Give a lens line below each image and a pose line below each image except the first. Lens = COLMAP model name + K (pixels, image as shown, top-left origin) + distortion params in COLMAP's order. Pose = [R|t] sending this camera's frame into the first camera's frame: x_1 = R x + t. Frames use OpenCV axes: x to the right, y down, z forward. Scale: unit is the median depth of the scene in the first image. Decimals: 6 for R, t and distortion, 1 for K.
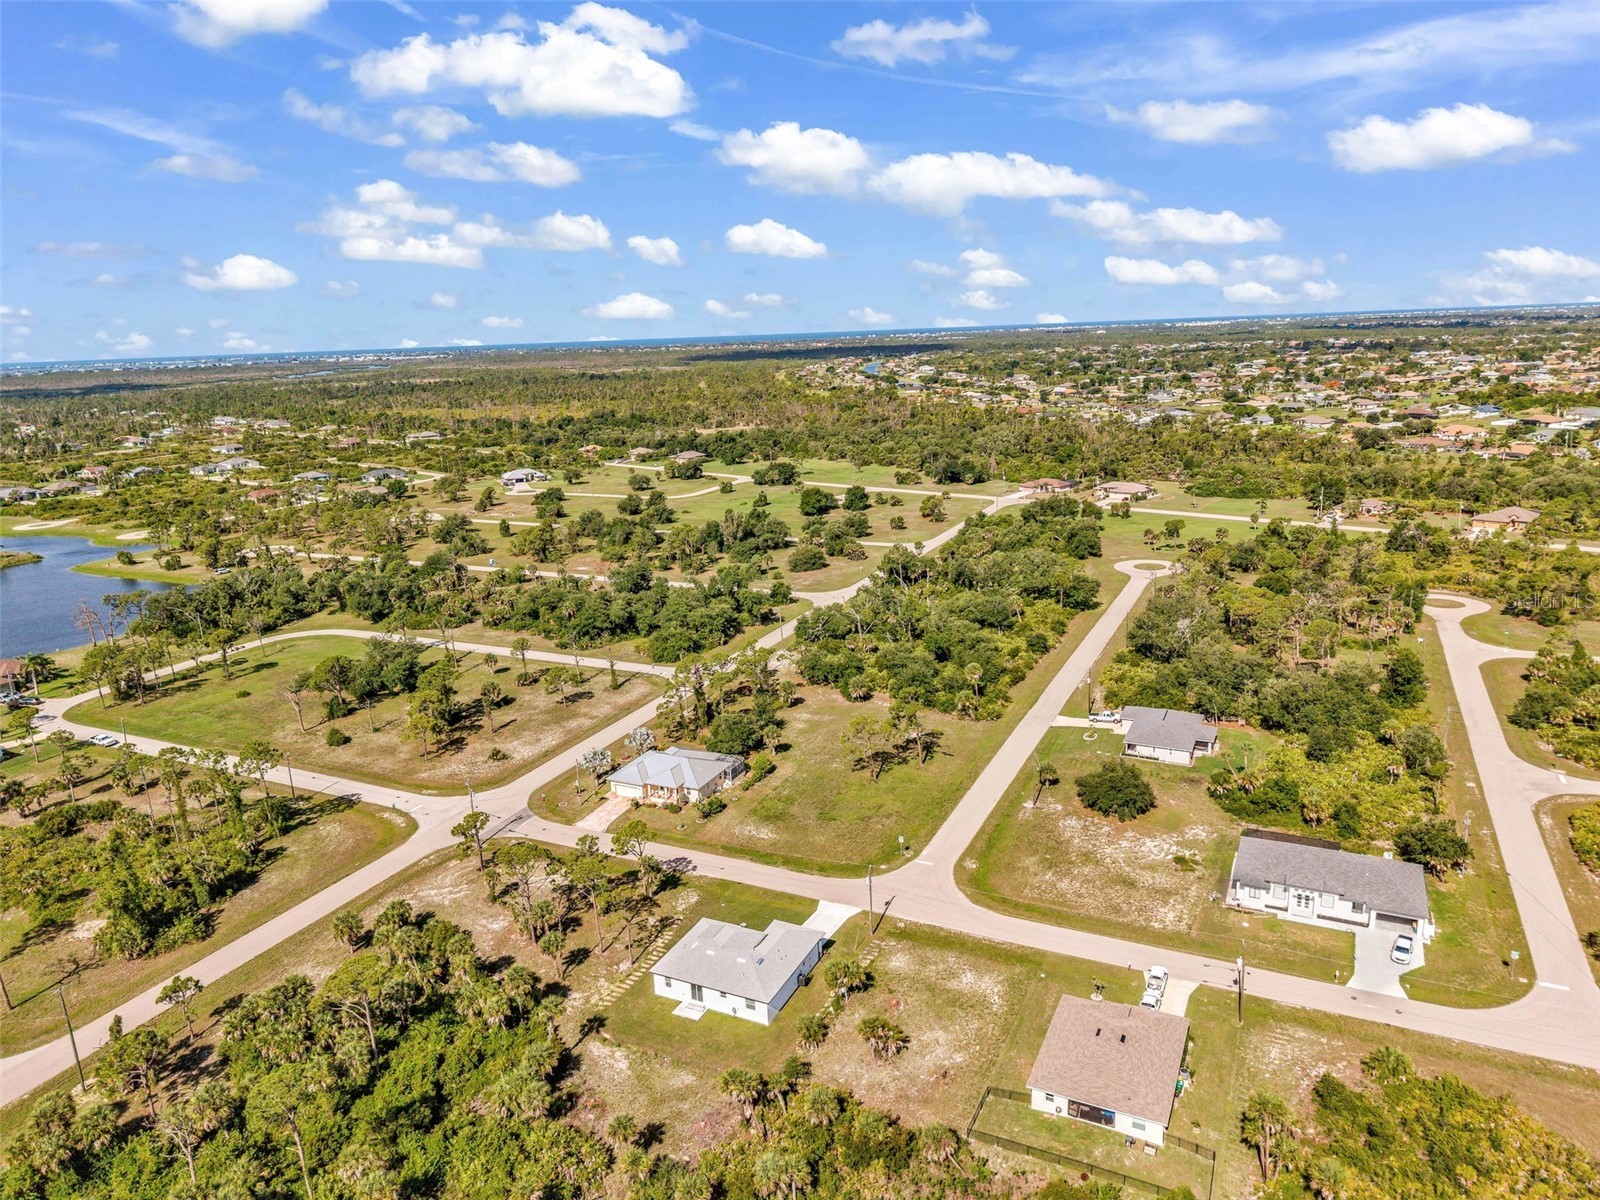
lens RADIAL K [[1069.5, 0, 797.4], [0, 1069.5, 598.0], [0, 0, 1]] dist [0.039650, -0.041349]
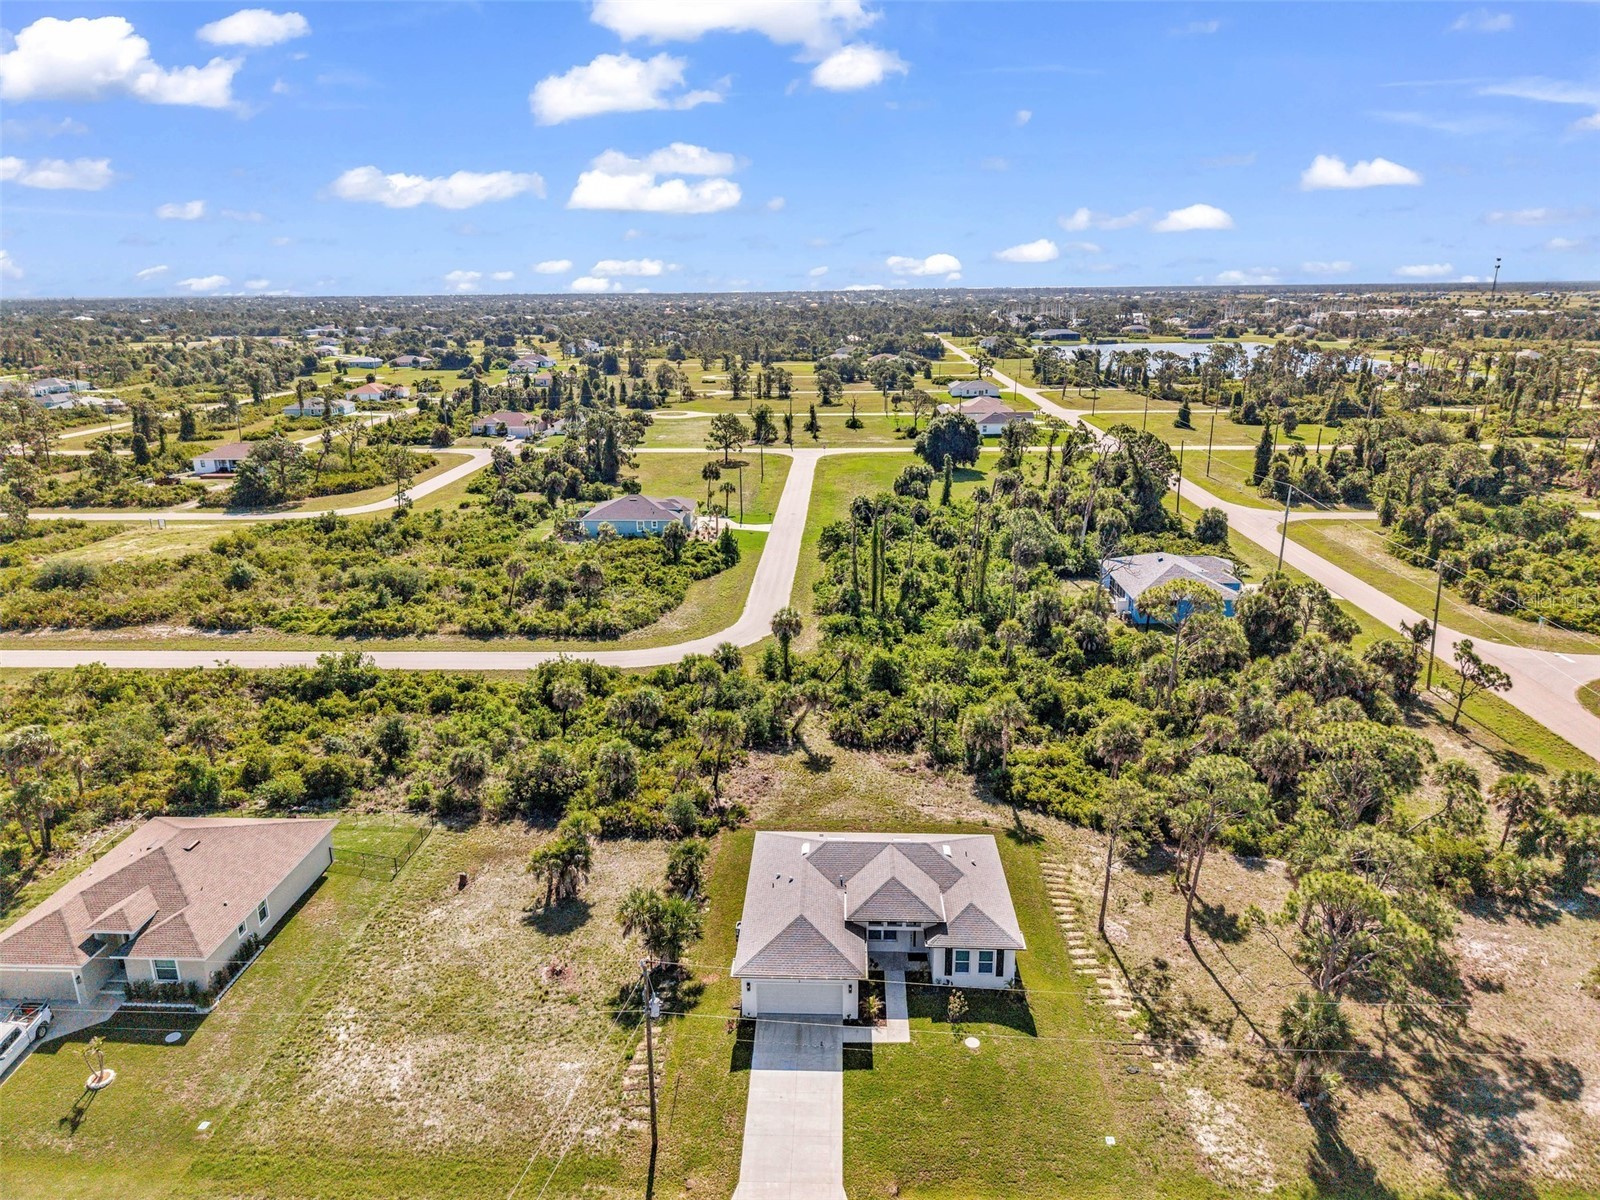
lens RADIAL K [[1069.5, 0, 797.4], [0, 1069.5, 598.0], [0, 0, 1]] dist [0.039650, -0.041349]
pose [[-0.916964, 0.157010, -0.366777, 0.098455], [-0.052664, 0.863630, 0.501368, -0.026628], [0.395479, 0.479052, -0.783649, 0.918732]]
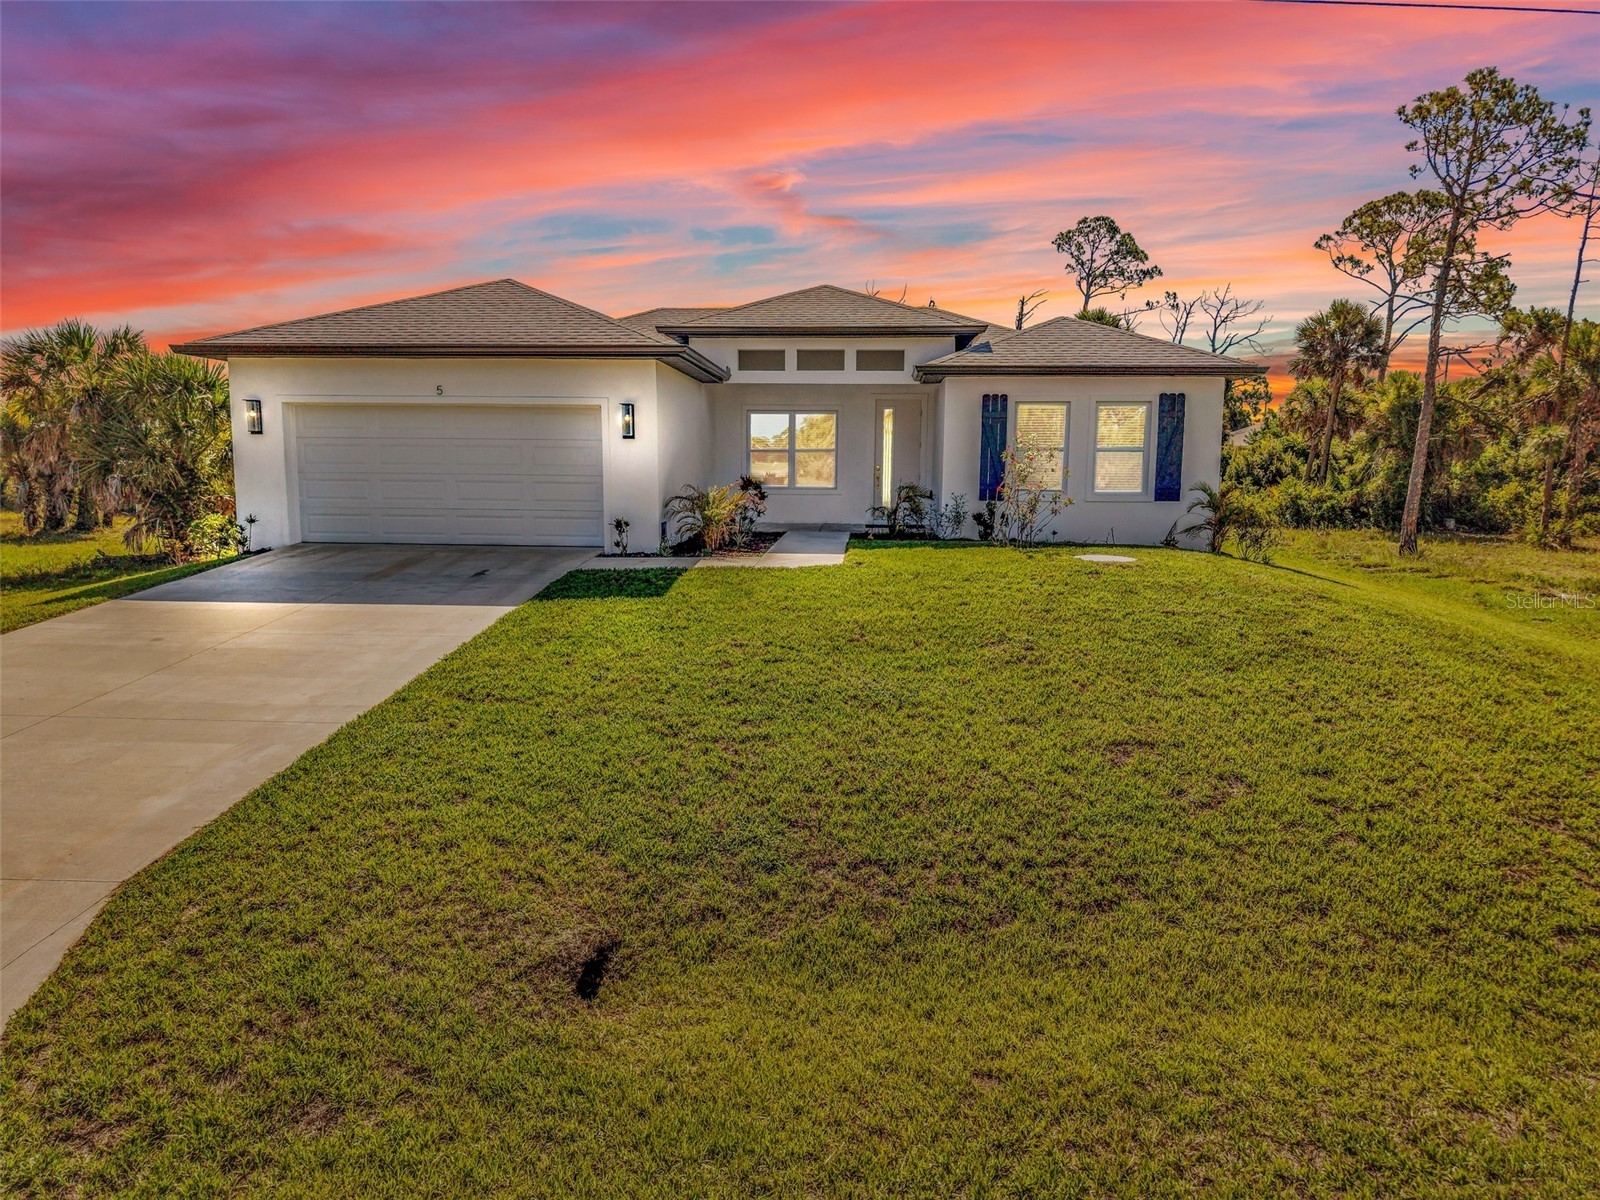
lens RADIAL K [[1065.1, 0, 800.0], [0, 1065.1, 600.0], [0, 0, 1]] dist [0.049244, -0.063145]
pose [[-0.925297, 0.076533, -0.371441, 0.007258], [-0.068959, 0.929144, 0.363229, 0.209041], [0.372921, 0.361709, -0.854457, 0.815133]]
